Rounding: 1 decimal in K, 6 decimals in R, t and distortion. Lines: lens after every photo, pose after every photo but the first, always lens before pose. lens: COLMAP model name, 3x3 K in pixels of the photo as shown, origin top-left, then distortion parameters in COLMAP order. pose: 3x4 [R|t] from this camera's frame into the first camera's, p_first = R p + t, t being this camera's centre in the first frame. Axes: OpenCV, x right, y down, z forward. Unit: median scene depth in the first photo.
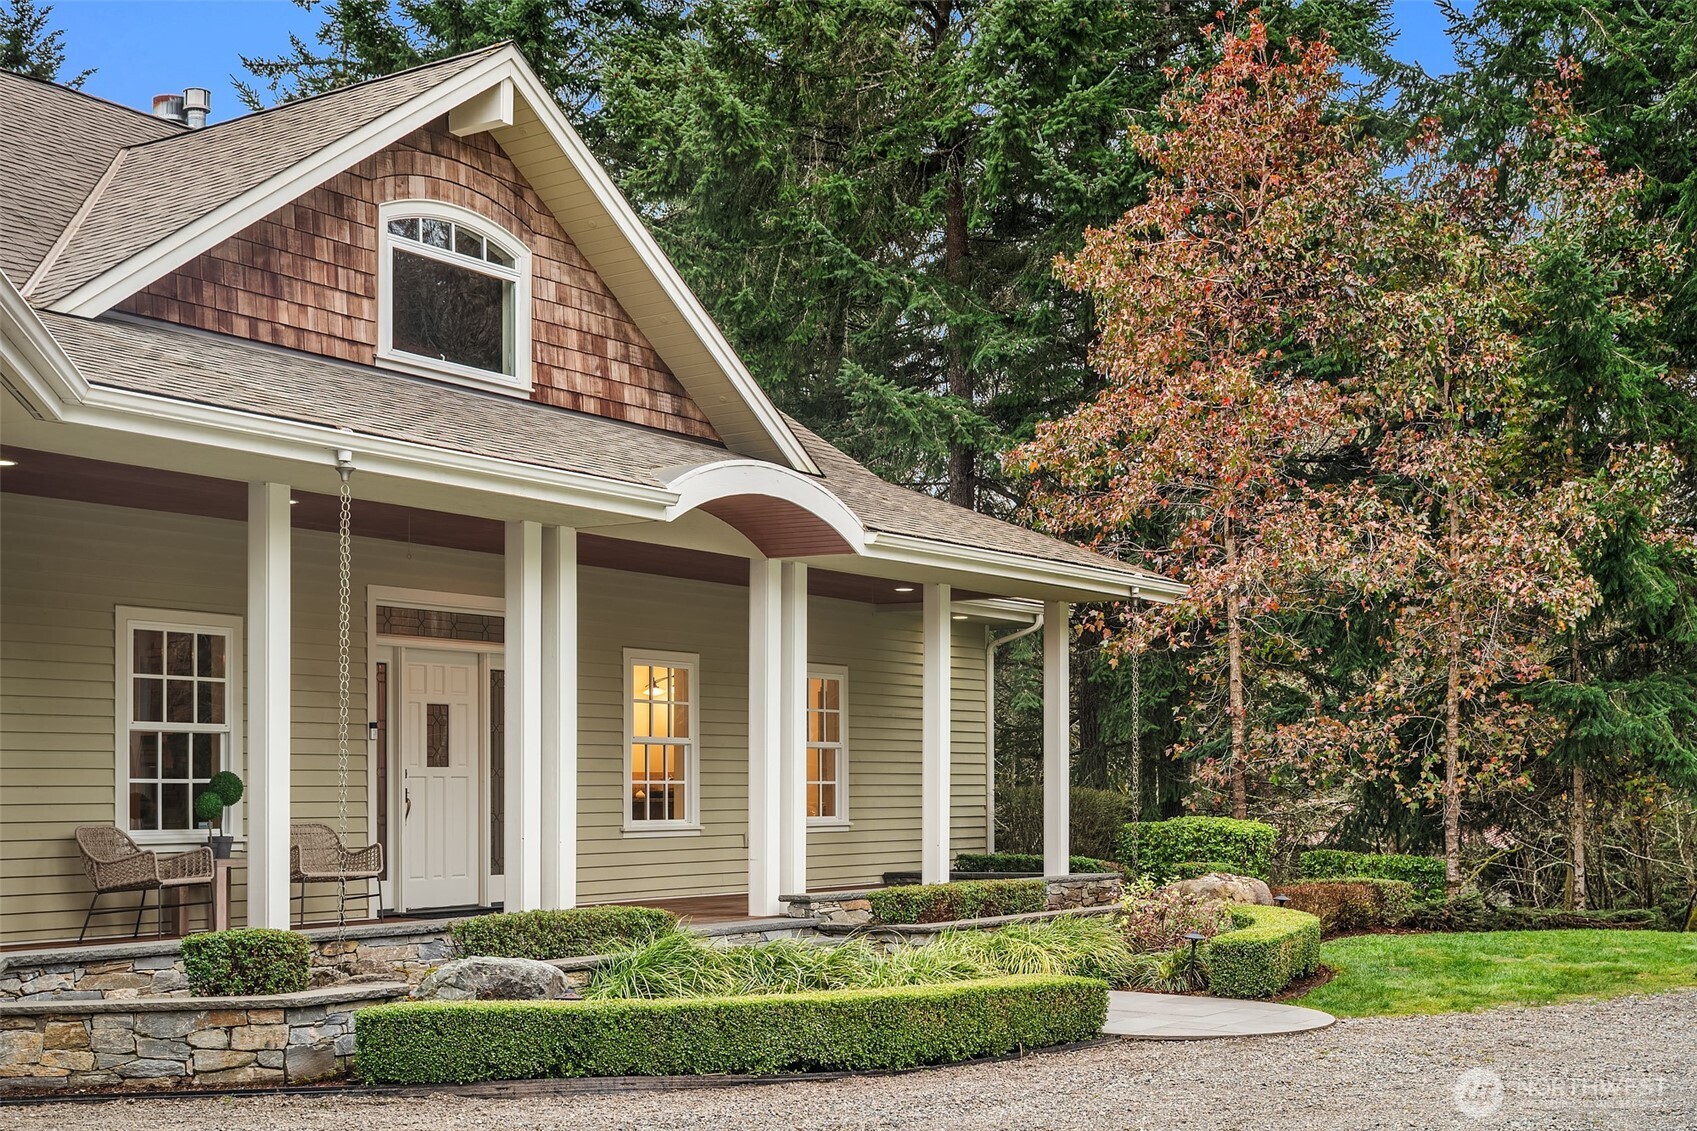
lens RADIAL K [[2181.4, 0, 848.7], [0, 2181.4, 691.3], [0, 0, 1]] dist [-0.064227, -0.002064]
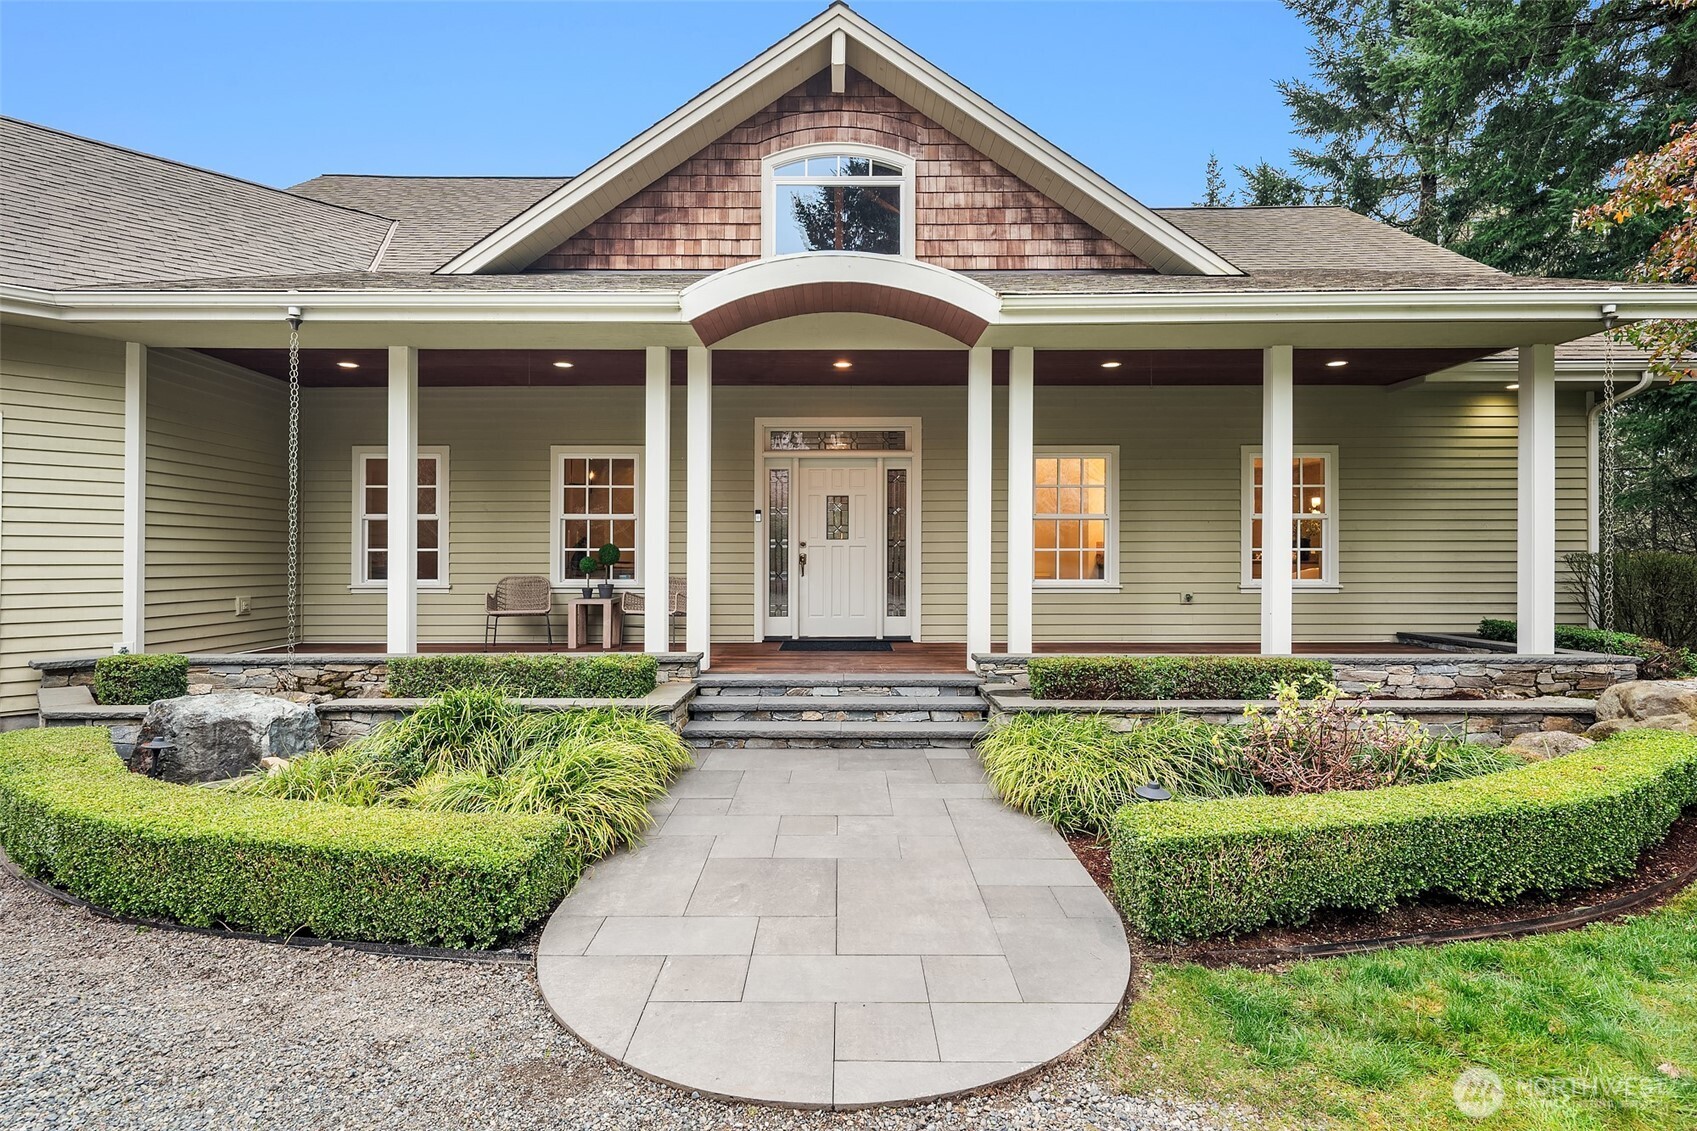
lens RADIAL K [[878.4, 0, 846.5], [0, 878.4, 546.7], [0, 0, 1]] dist [0.002532, 0.000466]
pose [[0.548257, -0.012078, -0.836223, 0.301242], [0.036011, 0.999309, 0.009176, 0.034672], [0.835535, -0.035144, 0.548313, 0.689001]]
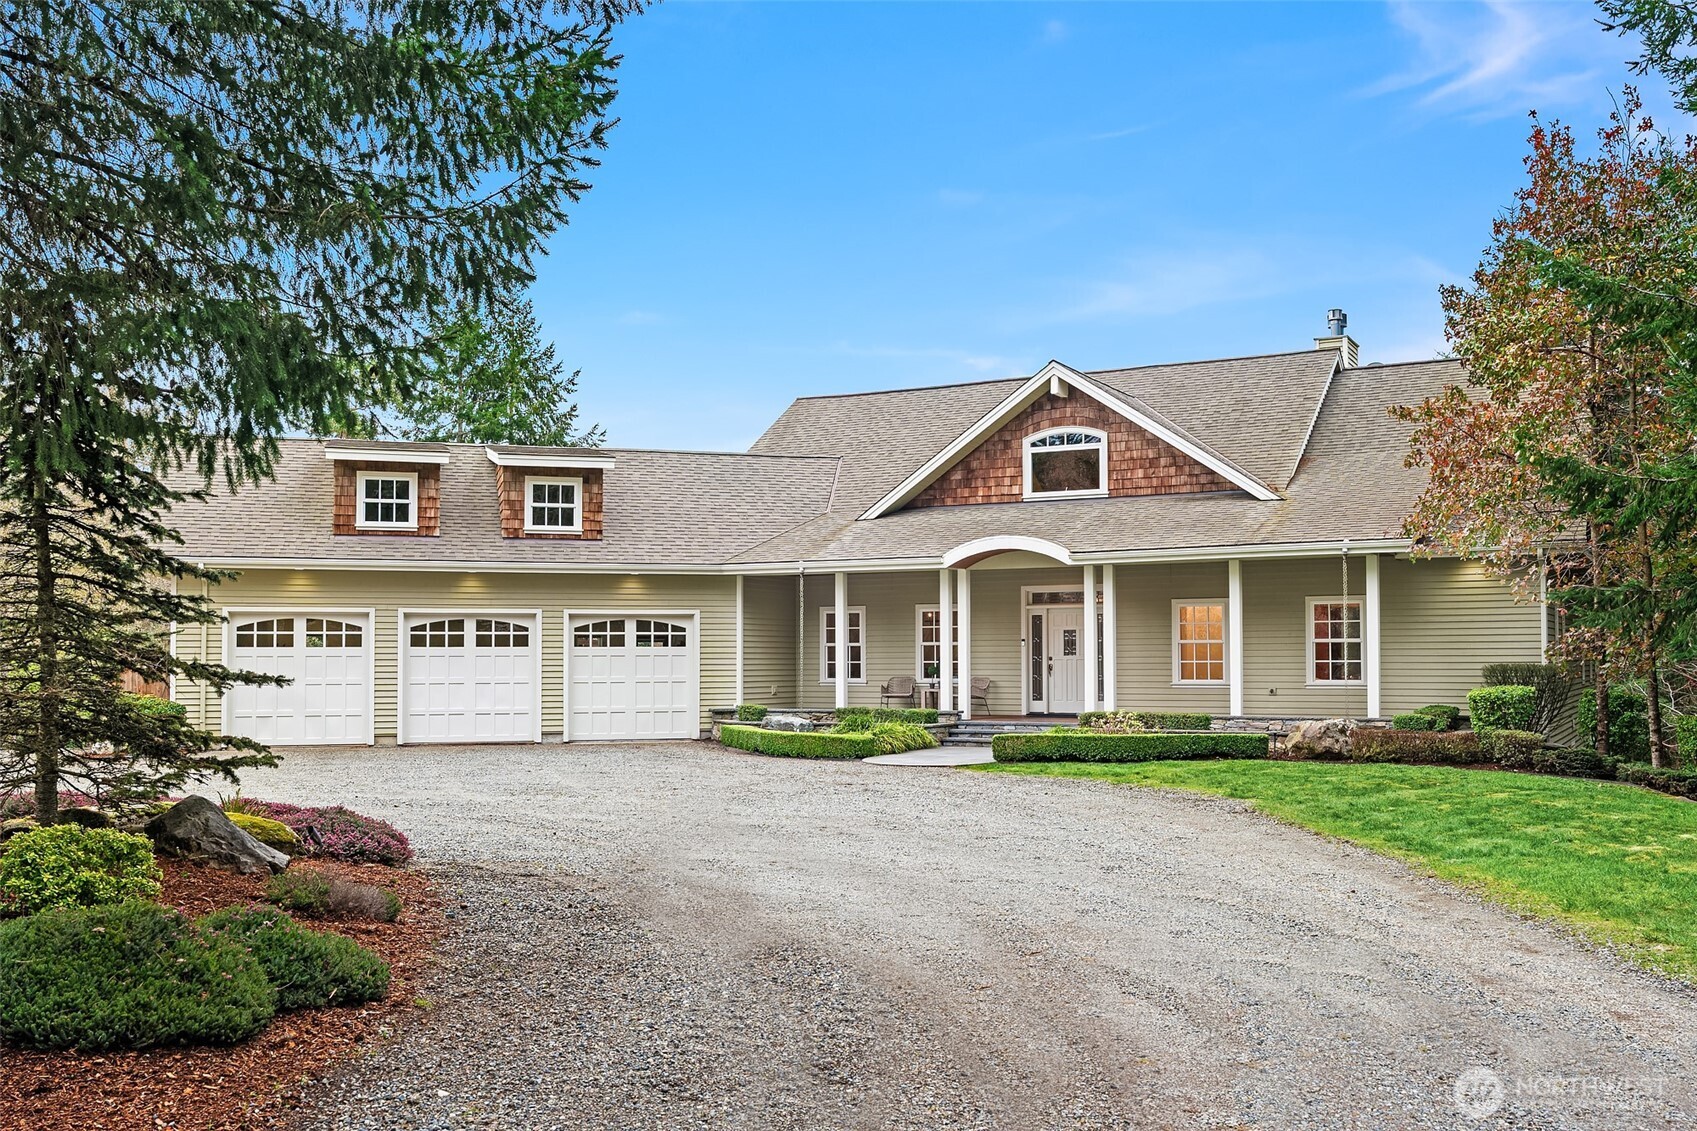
lens RADIAL K [[1426.8, 0, 848.5], [0, 1426.8, 565.5], [0, 0, 1]] dist [0.002177, 0.000375]
pose [[0.099427, -0.067766, -0.992735, 1.398446], [0.044219, 0.996994, -0.063628, 0.024902], [0.994062, -0.037571, 0.102125, 0.594047]]
